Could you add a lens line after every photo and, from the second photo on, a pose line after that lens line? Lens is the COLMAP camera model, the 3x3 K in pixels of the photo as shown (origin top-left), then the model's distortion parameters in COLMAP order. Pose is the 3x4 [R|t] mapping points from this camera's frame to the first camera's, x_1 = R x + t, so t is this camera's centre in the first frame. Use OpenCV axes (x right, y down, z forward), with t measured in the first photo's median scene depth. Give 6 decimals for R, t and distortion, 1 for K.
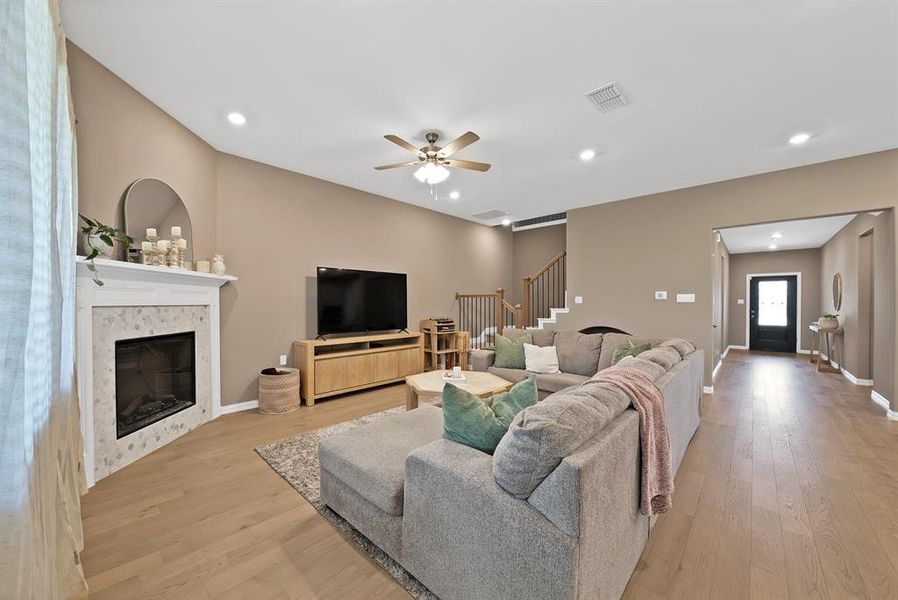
lens RADIAL K [[322.9, 0, 424.5], [0, 322.9, 300.5], [0, 0, 1]] dist [-0.021946, 0.000978]
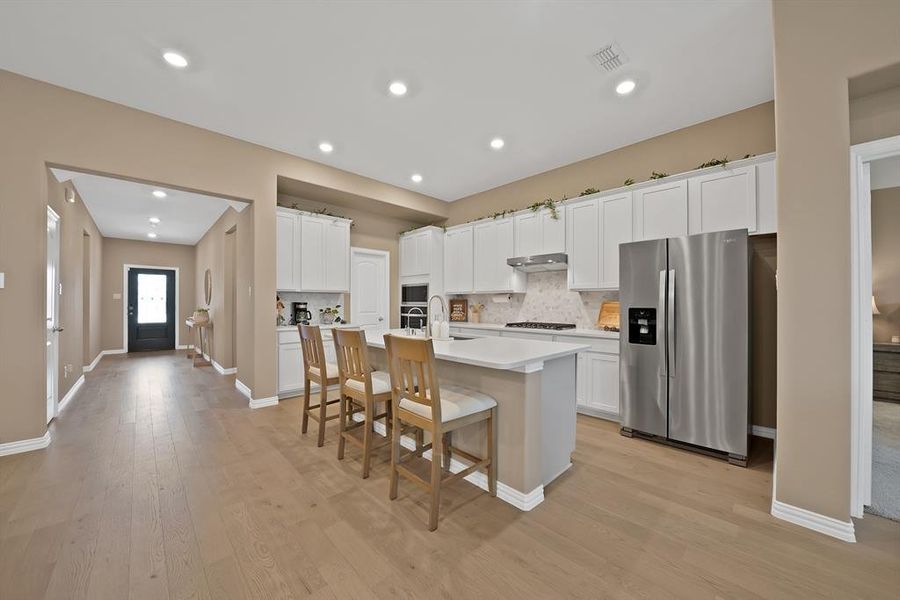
lens RADIAL K [[323.6, 0, 447.4], [0, 323.6, 308.9], [0, 0, 1]] dist [-0.021946, 0.000978]
pose [[0.001138, -0.019956, 0.999800, 0.315418], [-0.010022, 0.999750, 0.019966, 0.019828], [-0.999949, -0.010043, 0.000937, 0.243274]]
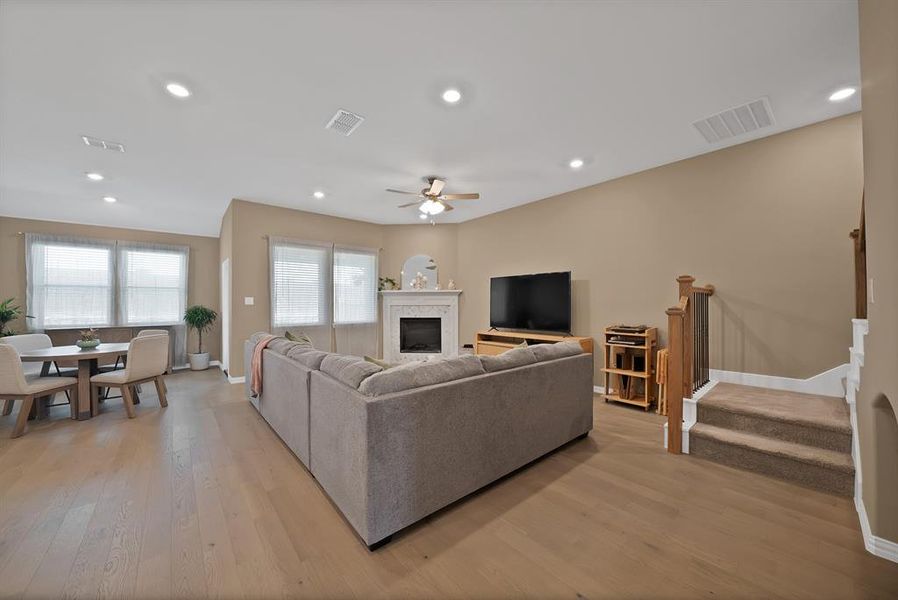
lens RADIAL K [[322.9, 0, 449.0], [0, 322.9, 301.1], [0, 0, 1]] dist [-0.021946, 0.000978]
pose [[-0.059043, -0.010922, -0.998196, 0.914750], [0.010930, 0.999873, -0.011587, 0.008121], [0.998196, -0.011594, -0.058917, 0.779406]]
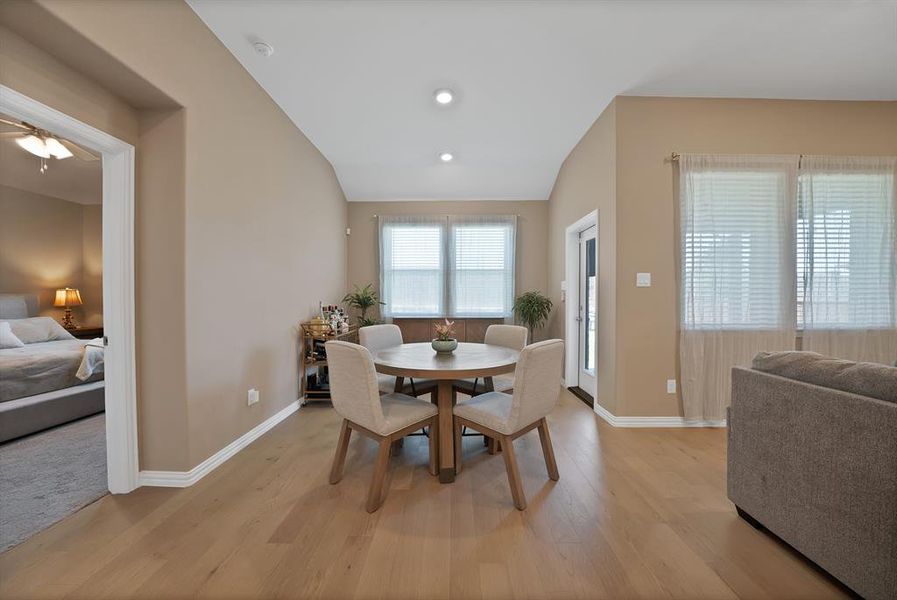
lens RADIAL K [[322.6, 0, 447.8], [0, 322.6, 301.4], [0, 0, 1]] dist [-0.021946, 0.000978]
pose [[-0.707318, 0.000993, -0.706895, 0.545507], [0.003321, 0.999993, -0.001918, 0.027422], [0.706888, -0.003704, -0.707316, 0.206986]]
